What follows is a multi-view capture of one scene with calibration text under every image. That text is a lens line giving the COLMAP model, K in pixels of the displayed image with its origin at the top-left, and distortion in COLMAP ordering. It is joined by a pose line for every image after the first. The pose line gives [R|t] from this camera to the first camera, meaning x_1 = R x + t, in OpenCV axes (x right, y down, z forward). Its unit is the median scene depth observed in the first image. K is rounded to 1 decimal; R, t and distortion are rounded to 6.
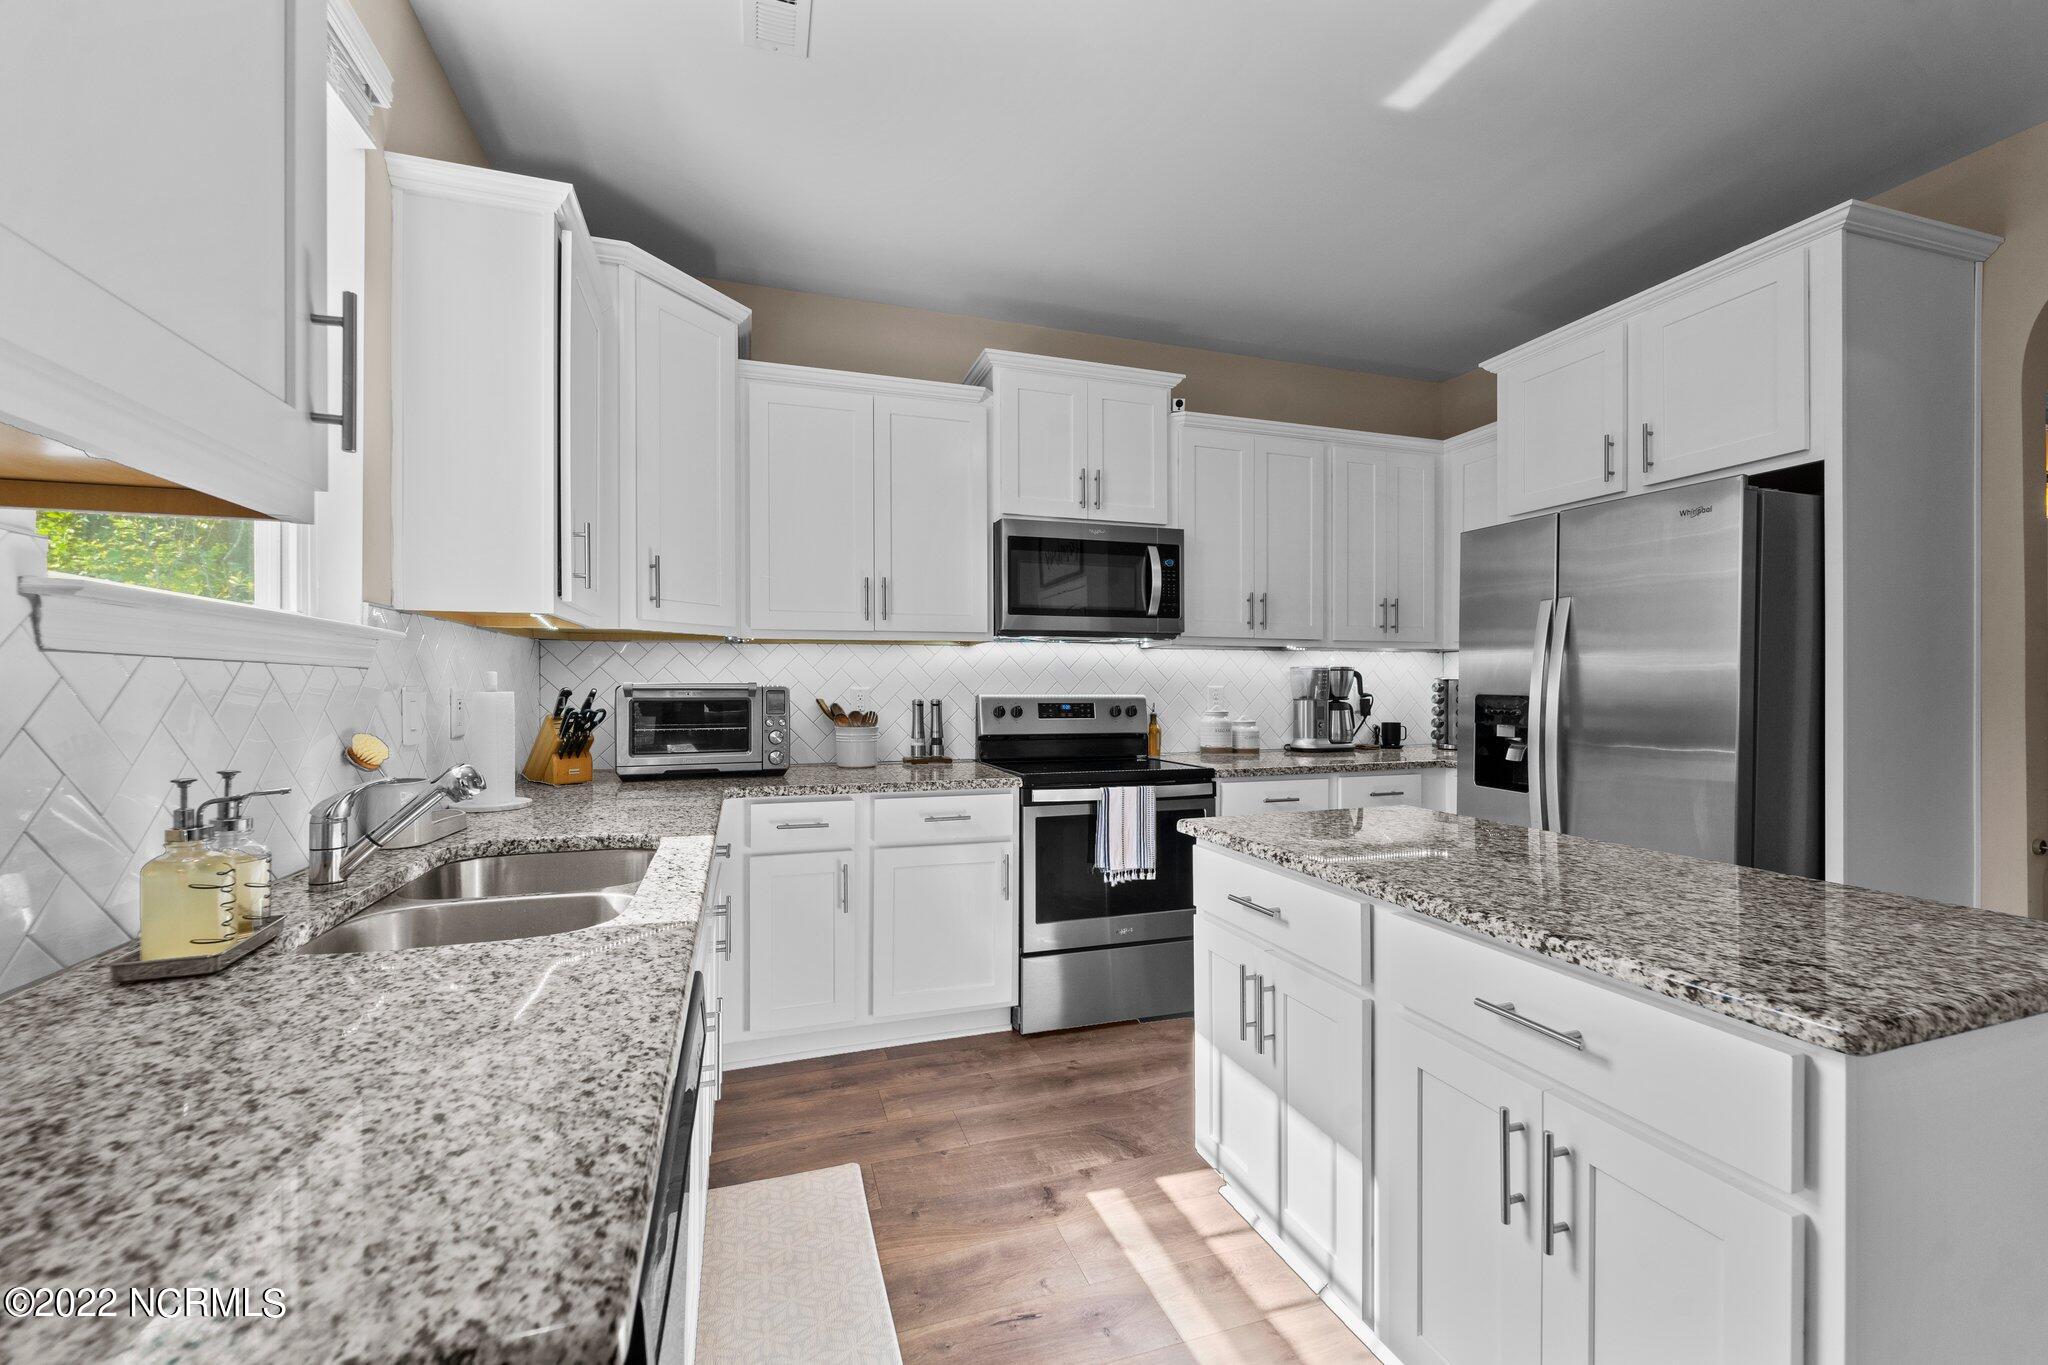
lens RADIAL K [[824.6, 0, 1026.8], [0, 824.6, 695.5], [0, 0, 1]] dist [-0.003526, -0.000291]
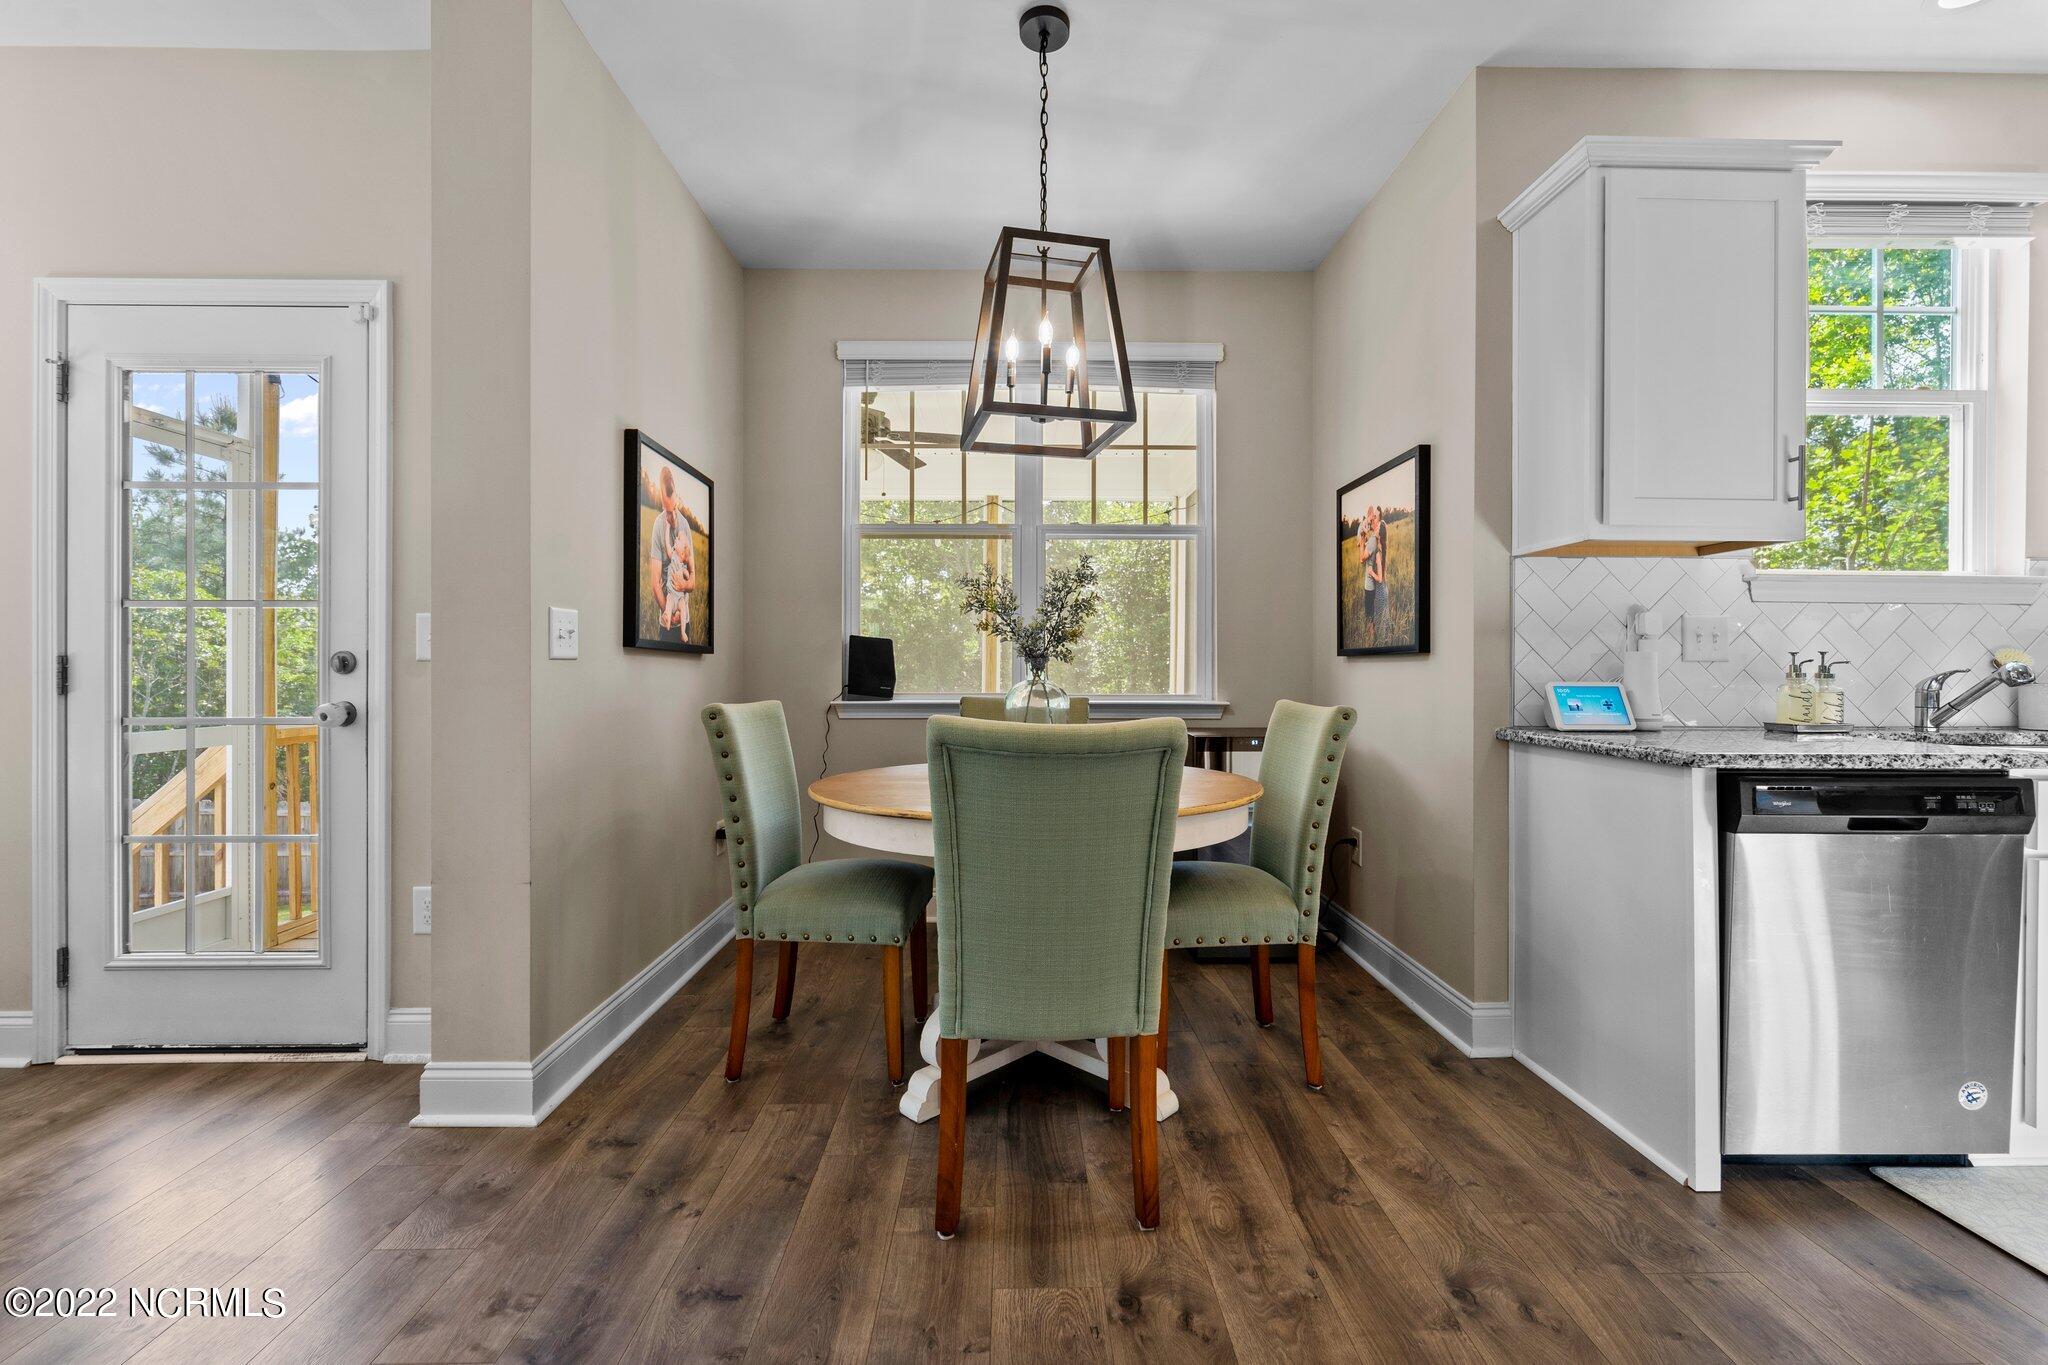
lens RADIAL K [[824.6, 0, 1024.7], [0, 824.6, 672.5], [0, 0, 1]] dist [-0.003526, -0.000291]
pose [[-0.306121, 0.000976, -0.951992, 0.562803], [-0.019132, 0.999791, 0.007177, 0.055004], [0.951800, 0.020411, -0.306039, -0.113581]]
